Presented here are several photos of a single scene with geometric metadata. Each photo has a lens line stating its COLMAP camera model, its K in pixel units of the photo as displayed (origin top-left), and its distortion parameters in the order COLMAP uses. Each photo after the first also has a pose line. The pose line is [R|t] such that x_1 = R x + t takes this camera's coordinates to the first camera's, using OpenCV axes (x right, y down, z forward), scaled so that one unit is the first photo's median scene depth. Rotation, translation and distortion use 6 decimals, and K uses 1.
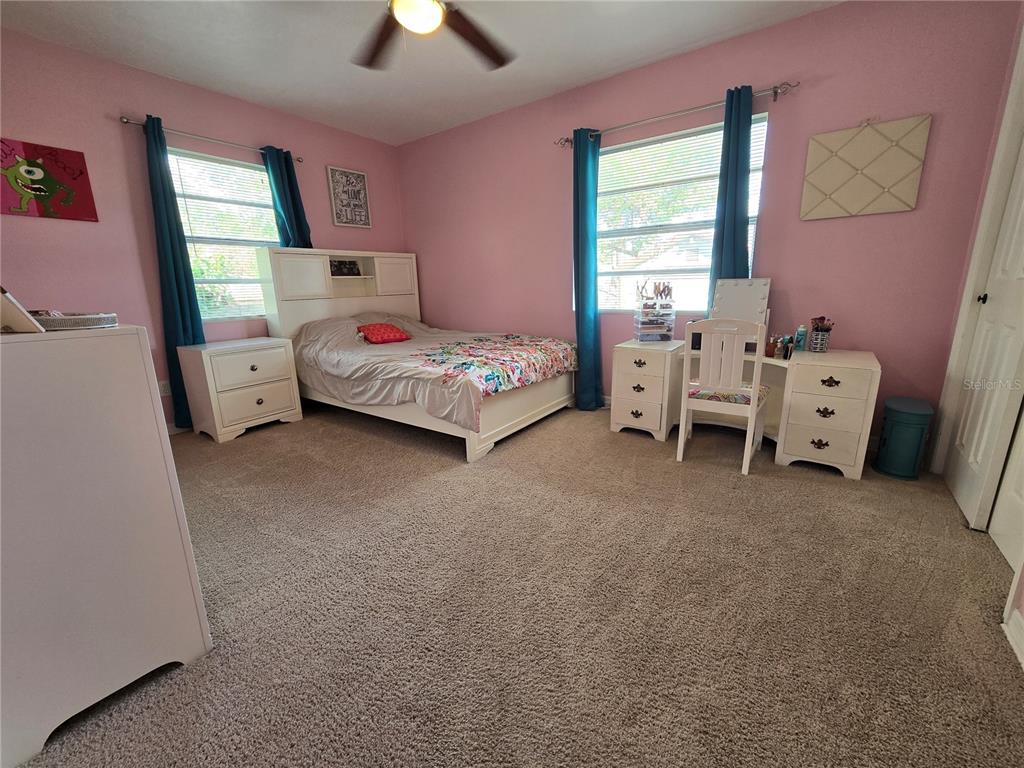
lens RADIAL K [[419.6, 0, 511.2], [0, 419.6, 383.3], [0, 0, 1]] dist [-0.008890, 0.002501]
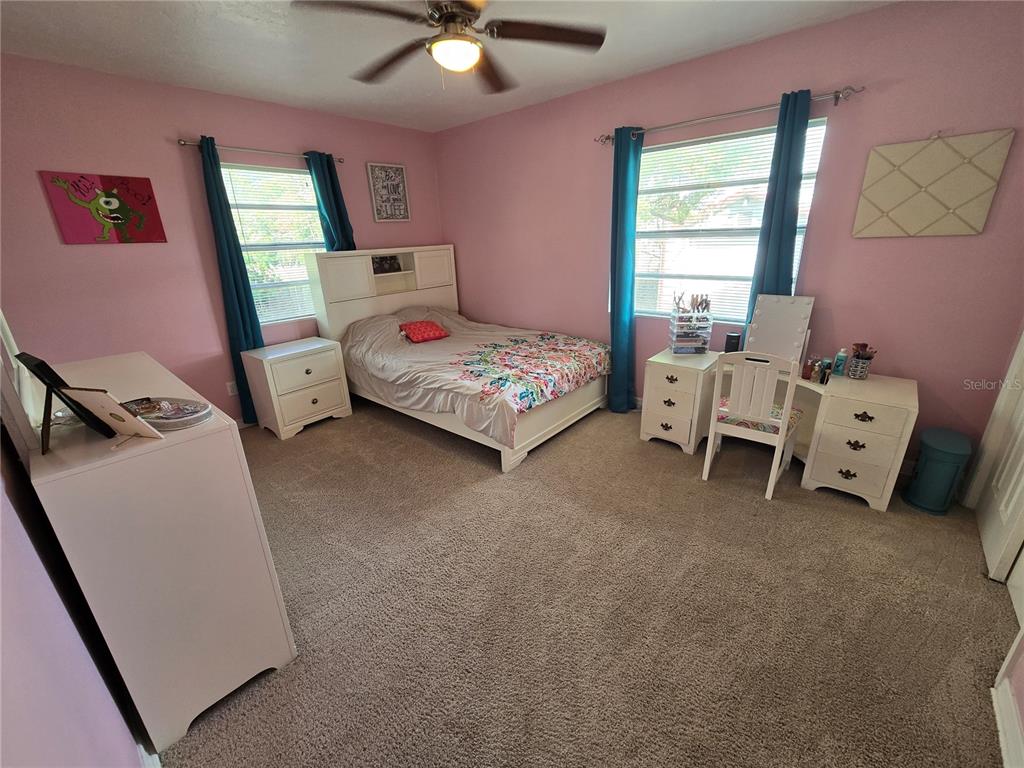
lens RADIAL K [[419.6, 0, 510.9], [0, 419.6, 386.5], [0, 0, 1]] dist [-0.008890, 0.002501]
pose [[0.996066, 0.019399, -0.086470, 0.007644], [-0.009686, 0.993732, 0.111368, -0.161577], [0.088088, -0.110093, 0.990010, -0.048977]]
